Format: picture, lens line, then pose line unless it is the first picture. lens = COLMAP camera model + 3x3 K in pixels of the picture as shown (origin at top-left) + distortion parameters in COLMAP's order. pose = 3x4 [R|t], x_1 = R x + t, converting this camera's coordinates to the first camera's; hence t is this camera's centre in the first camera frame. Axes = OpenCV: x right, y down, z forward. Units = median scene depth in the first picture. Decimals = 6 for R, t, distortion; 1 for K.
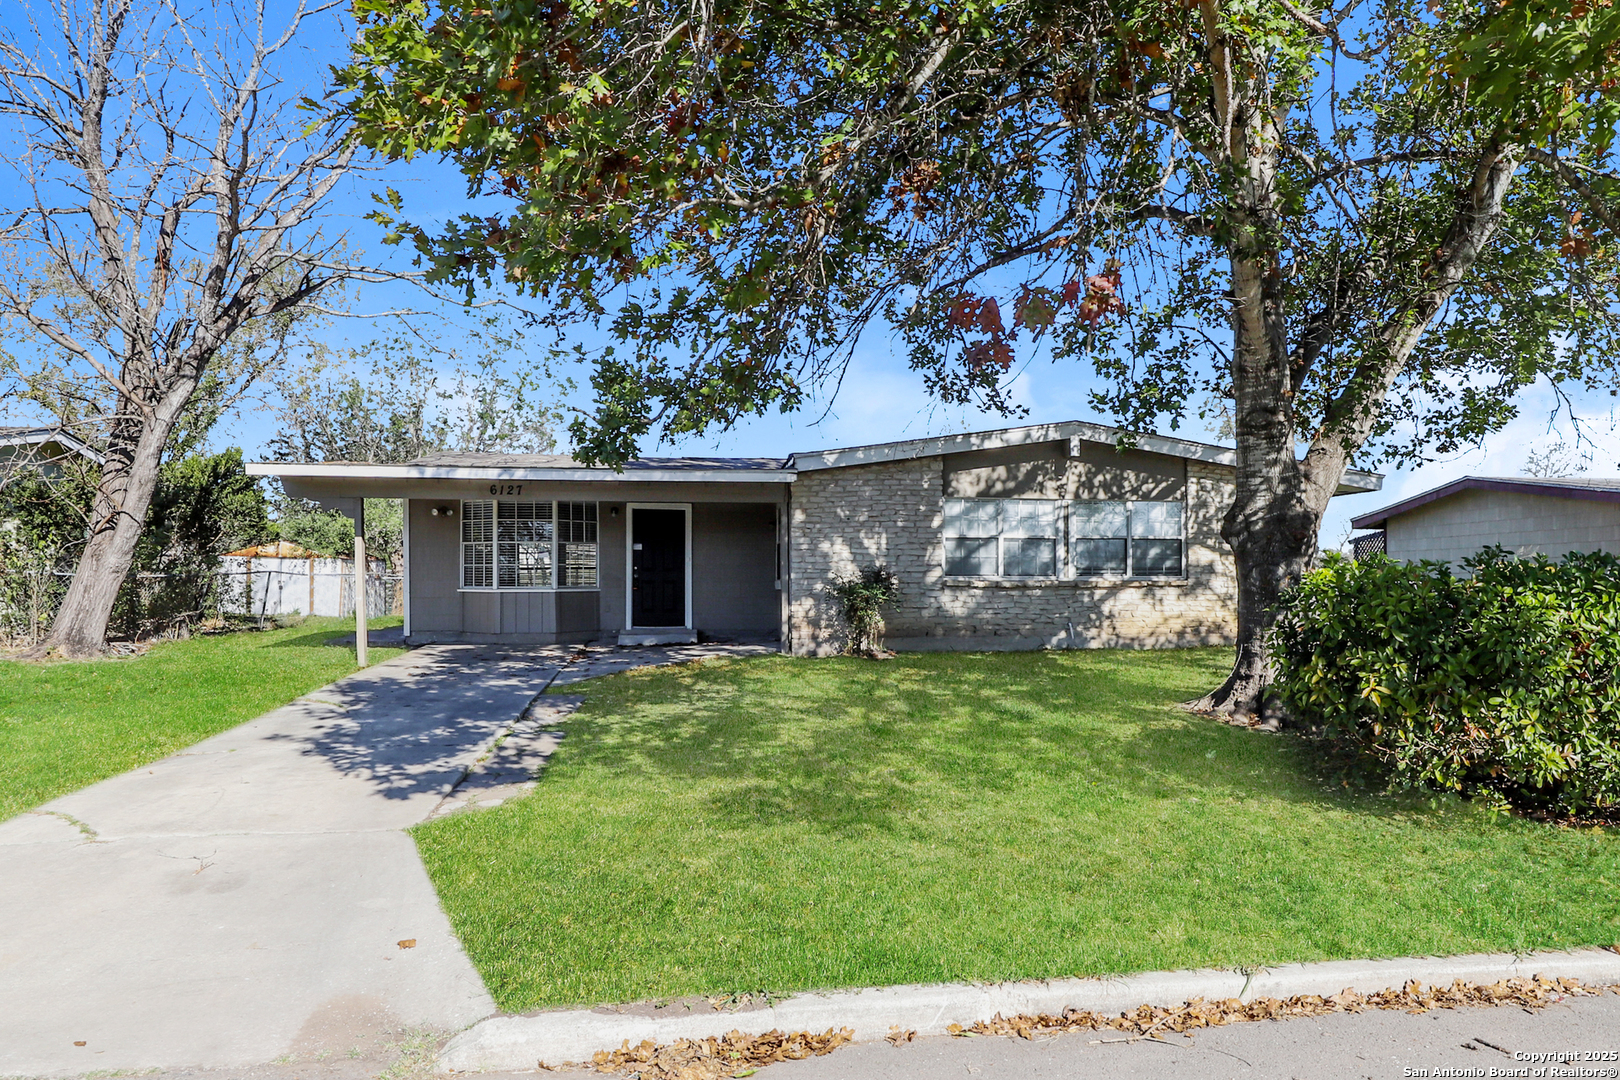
lens RADIAL K [[739.9, 0, 811.8], [0, 739.9, 547.1], [0, 0, 1]] dist [0.000422, -0.000015]
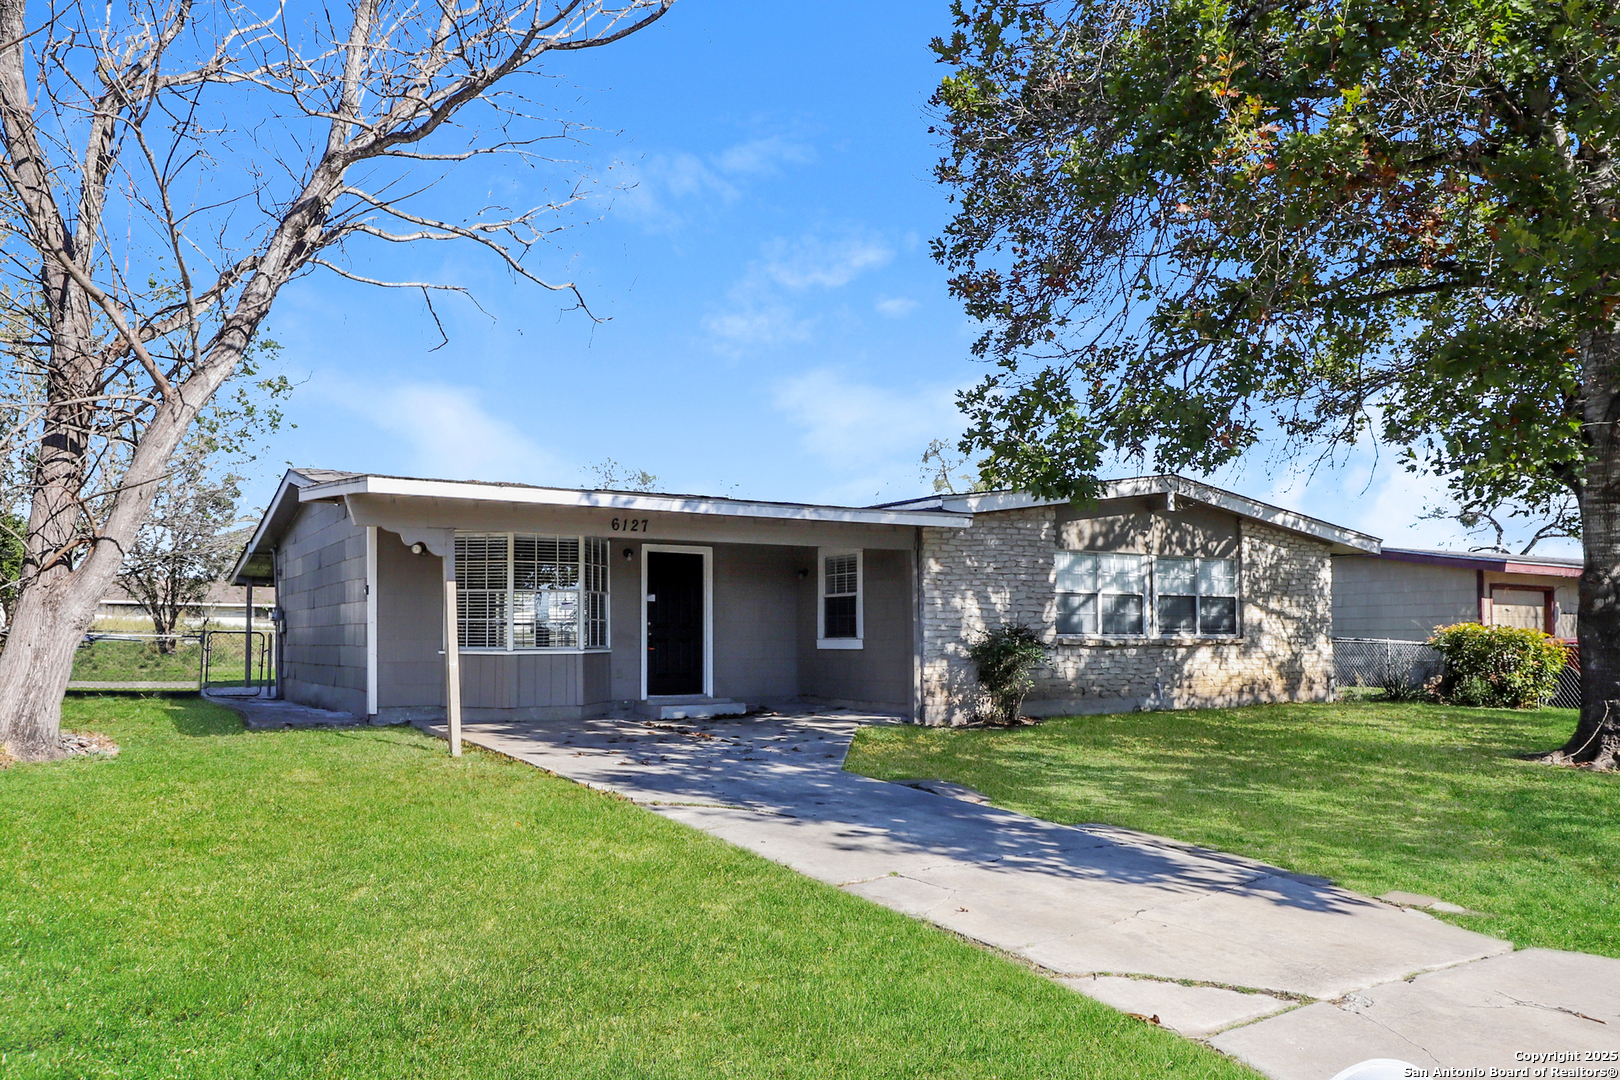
lens RADIAL K [[839.3, 0, 809.9], [0, 839.3, 597.7], [0, 0, 1]] dist [0.001353, 0.000699]
pose [[0.962134, 0.013212, 0.272257, -0.384353], [-0.013049, 0.999912, -0.002409, -0.000775], [-0.272265, -0.001235, 0.962222, 0.068323]]
